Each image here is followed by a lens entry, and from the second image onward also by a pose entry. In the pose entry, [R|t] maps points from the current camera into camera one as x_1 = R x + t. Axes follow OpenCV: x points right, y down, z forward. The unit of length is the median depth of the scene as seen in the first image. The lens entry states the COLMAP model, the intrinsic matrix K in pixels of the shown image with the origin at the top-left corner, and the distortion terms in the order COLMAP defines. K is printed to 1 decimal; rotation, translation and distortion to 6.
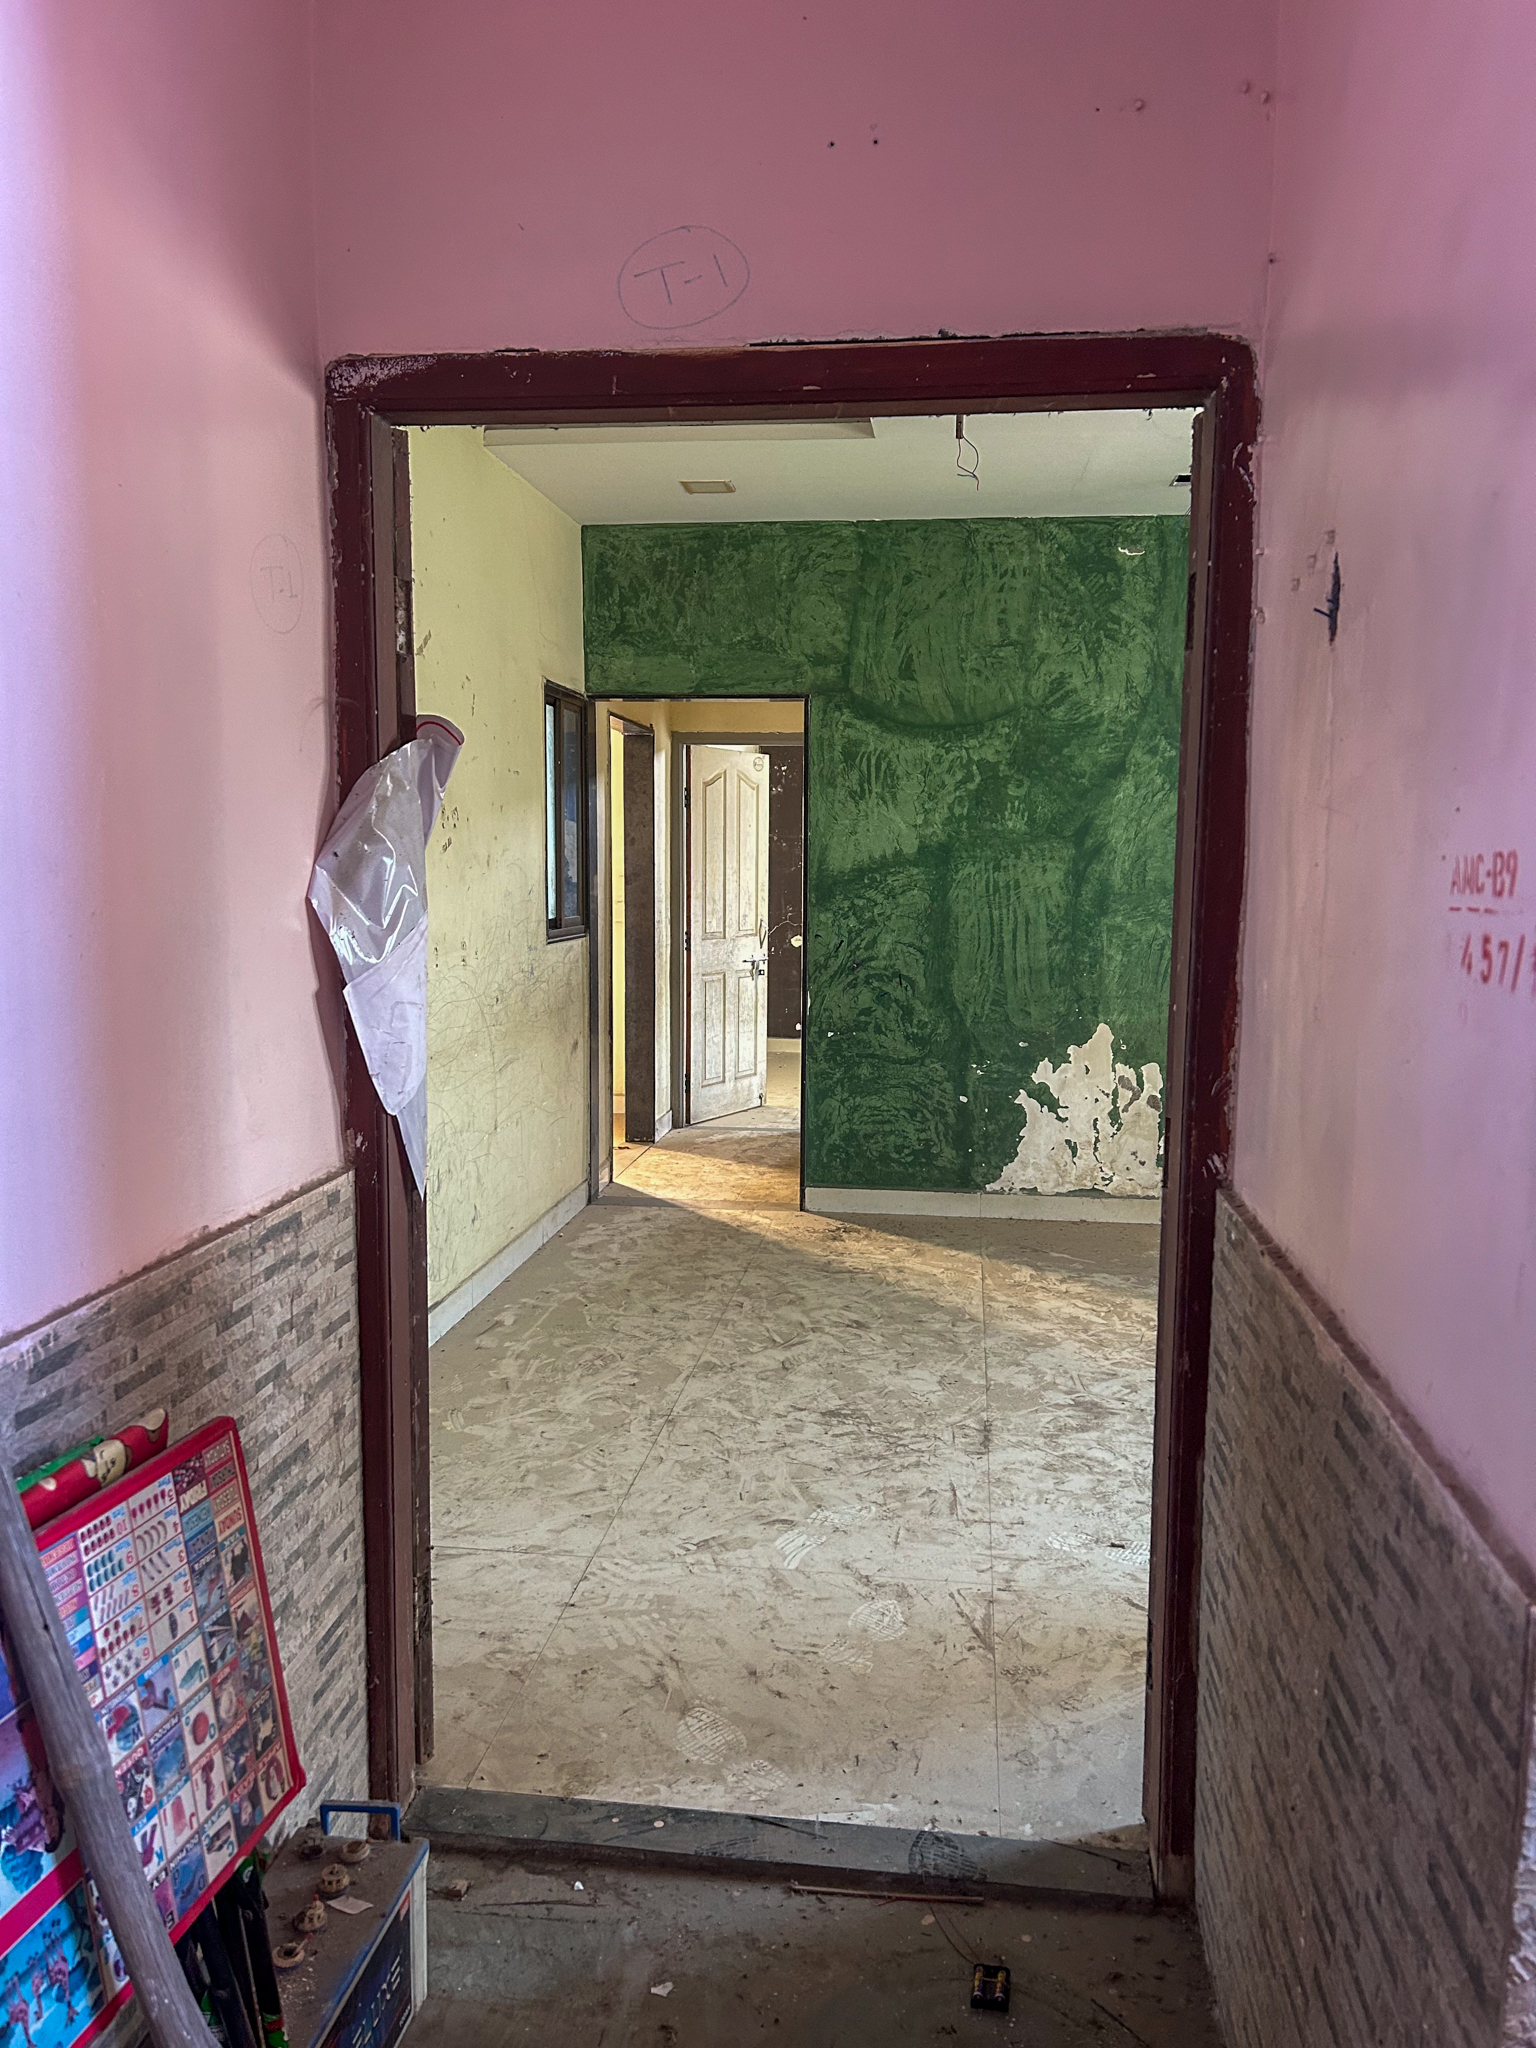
lens RADIAL K [[1550.1, 0, 766.8], [0, 1550.1, 1029.8], [0, 0, 1]] dist [0.046443, -0.048494]
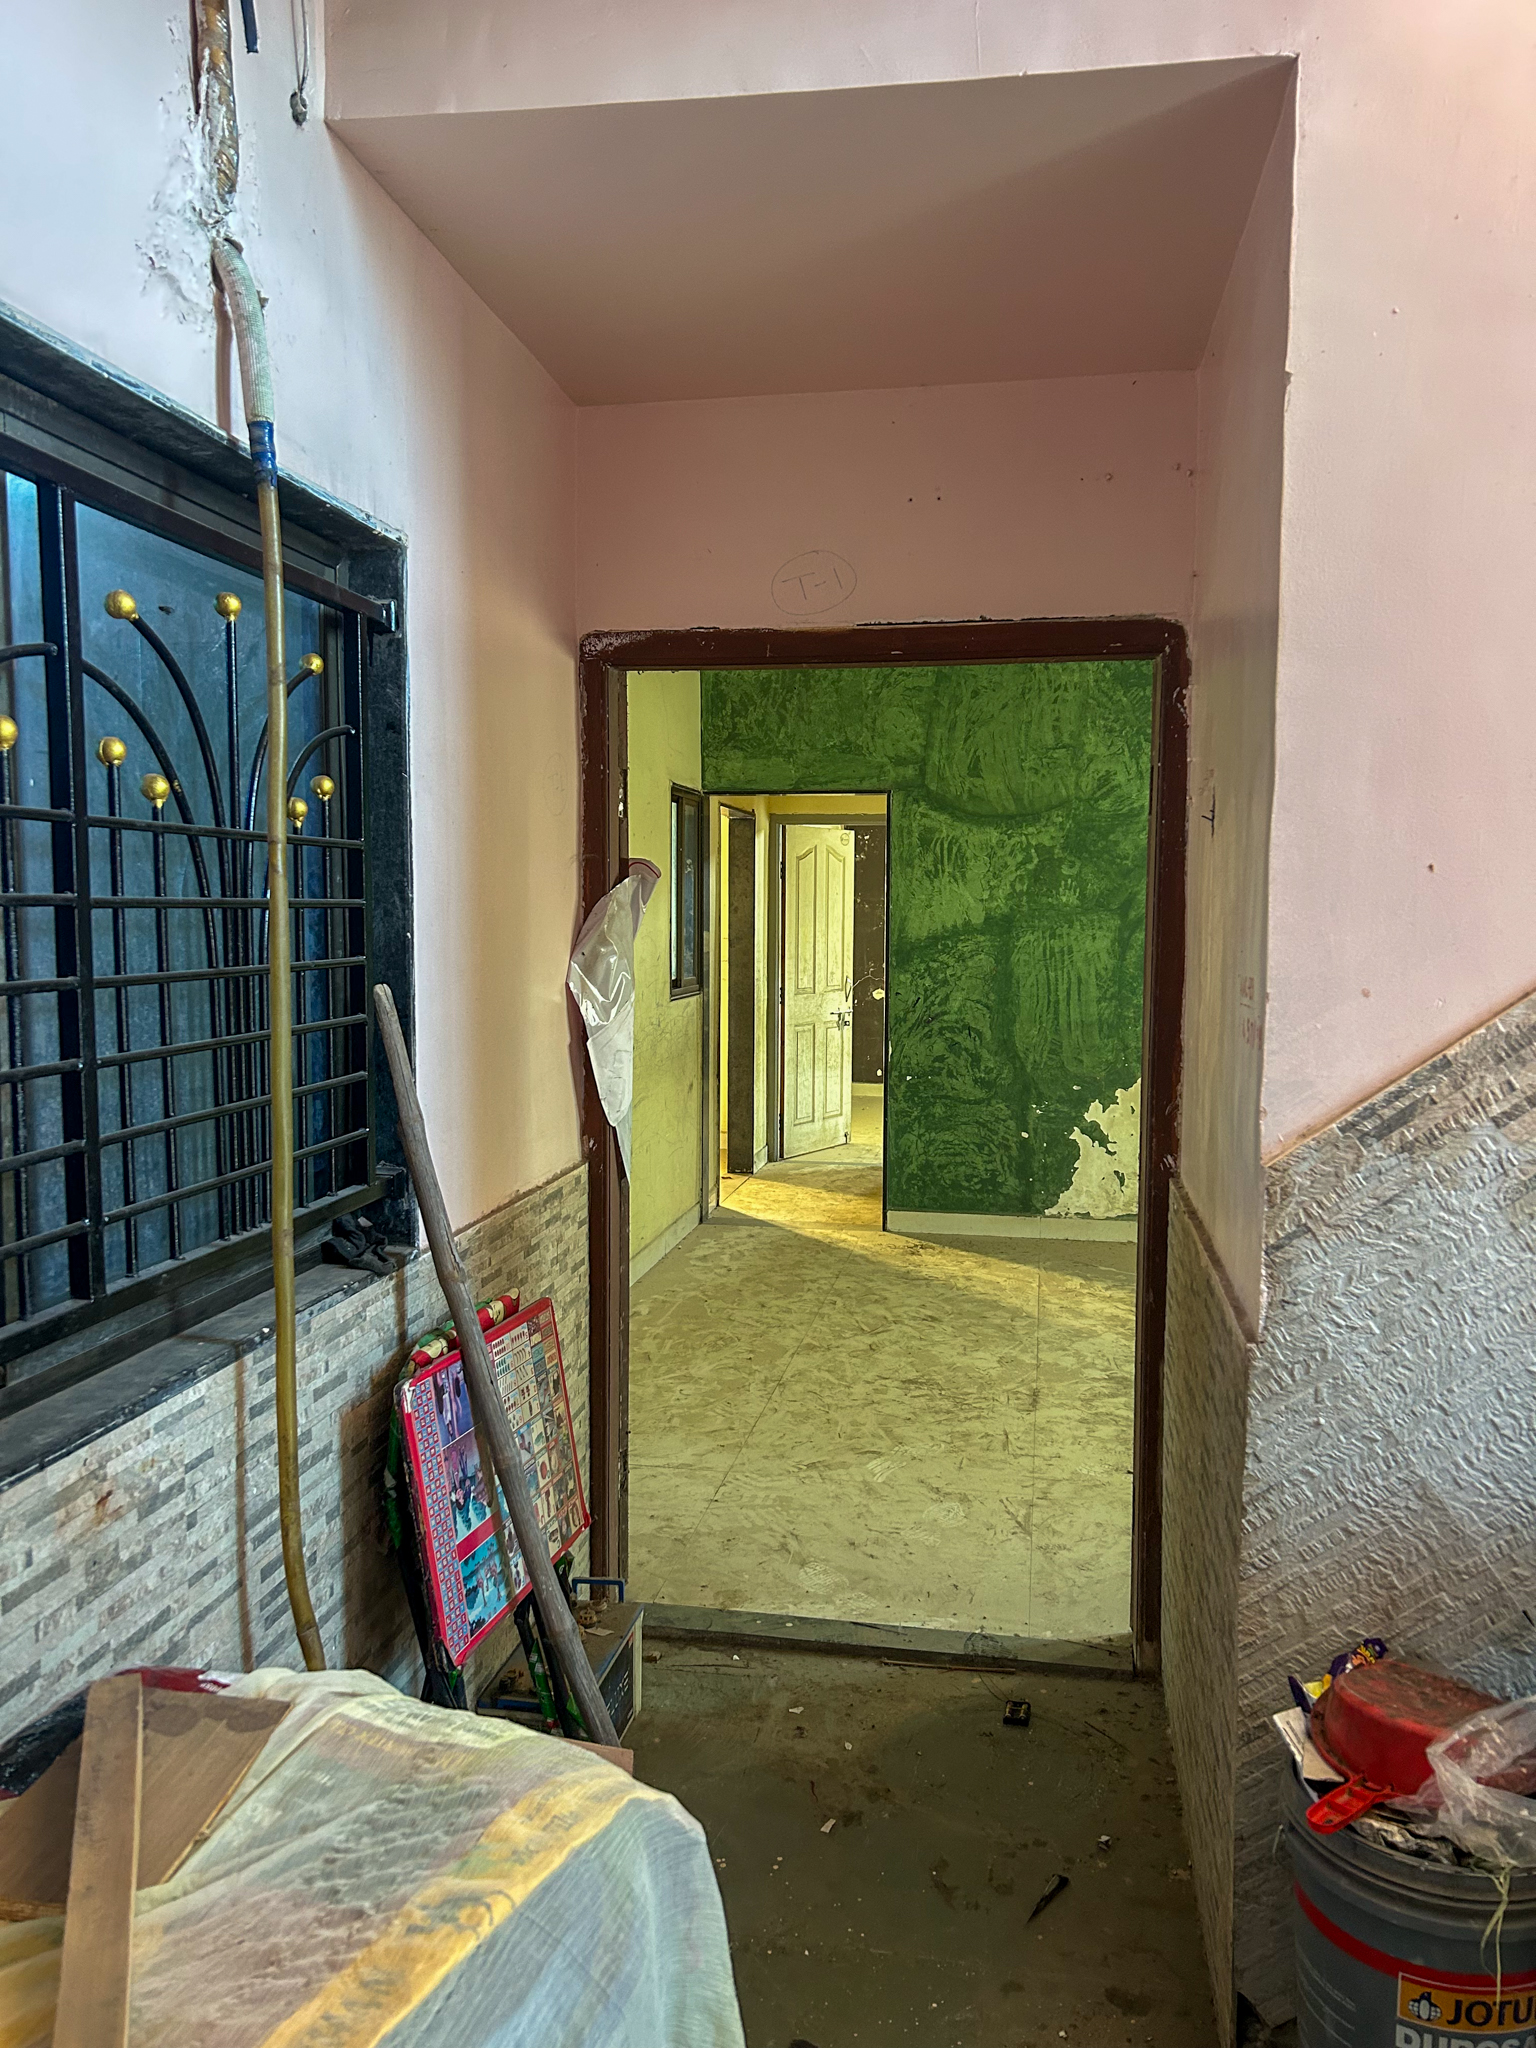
lens RADIAL K [[1550.1, 0, 751.0], [0, 1550.1, 1013.6], [0, 0, 1]] dist [0.046443, -0.048494]
pose [[0.998158, 0.001995, -0.060643, -0.009966], [-0.004479, 0.999155, -0.040858, 0.003577], [0.060510, 0.041054, 0.997323, -0.245948]]
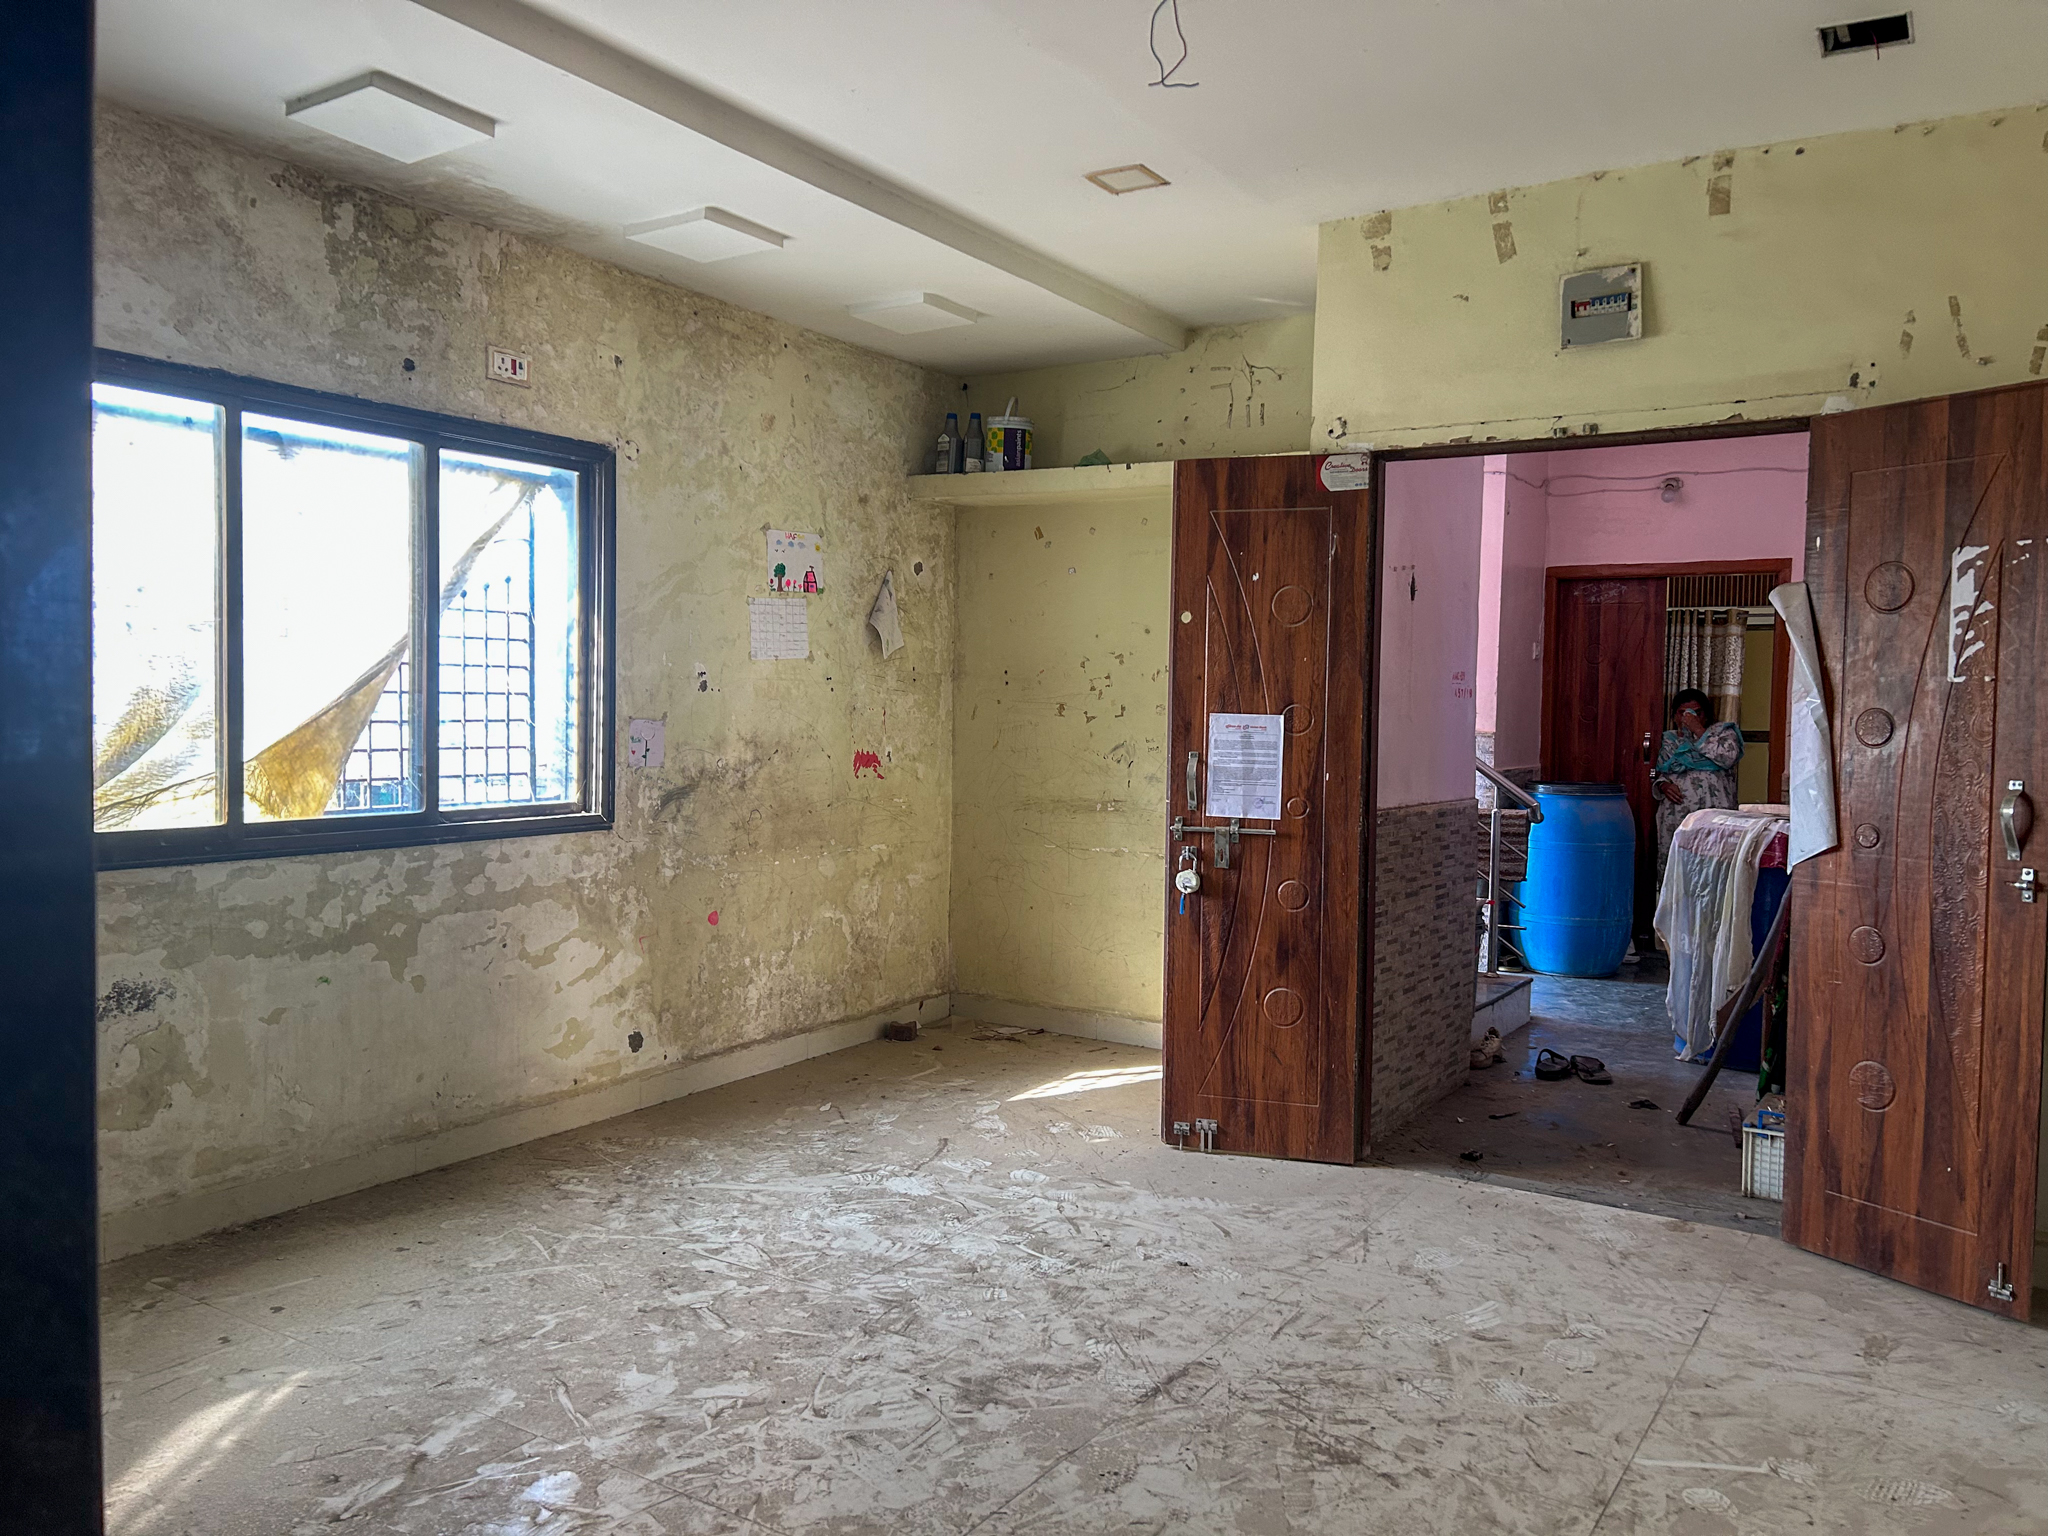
lens RADIAL K [[1550.1, 0, 1030.2], [0, 1550.1, 746.4], [0, 0, 1]] dist [0.046443, -0.048494]
pose [[-0.904419, -0.033627, 0.425319, -0.105763], [0.024825, 0.991052, 0.131145, -0.141300], [-0.425923, 0.129168, -0.895492, 1.525065]]
